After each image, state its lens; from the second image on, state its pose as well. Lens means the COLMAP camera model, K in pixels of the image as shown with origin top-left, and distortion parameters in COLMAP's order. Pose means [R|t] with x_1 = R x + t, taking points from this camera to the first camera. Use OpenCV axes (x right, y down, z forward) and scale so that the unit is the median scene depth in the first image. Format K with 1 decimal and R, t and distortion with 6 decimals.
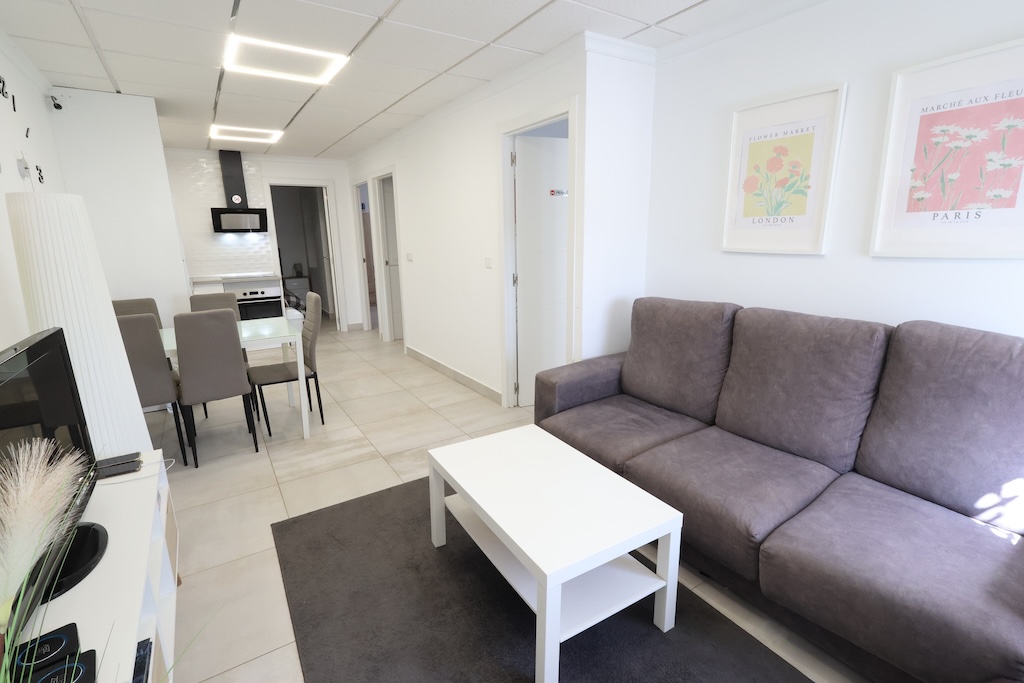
lens RADIAL K [[475.3, 0, 509.0], [0, 475.3, 345.0], [0, 0, 1]] dist [-0.001519, 0.000944]
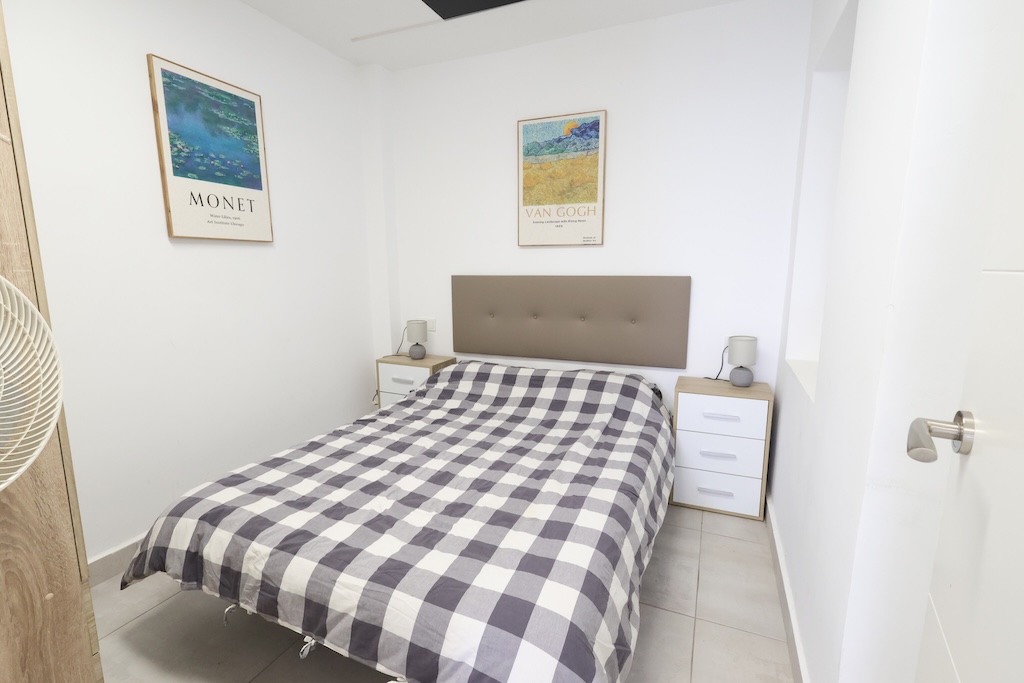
lens RADIAL K [[475.3, 0, 514.4], [0, 475.3, 342.6], [0, 0, 1]] dist [-0.001519, 0.000944]
pose [[0.556033, 0.159857, -0.815643, -0.828418], [-0.201852, 0.977923, 0.054057, -0.429383], [0.806277, 0.134582, 0.576025, 2.056646]]
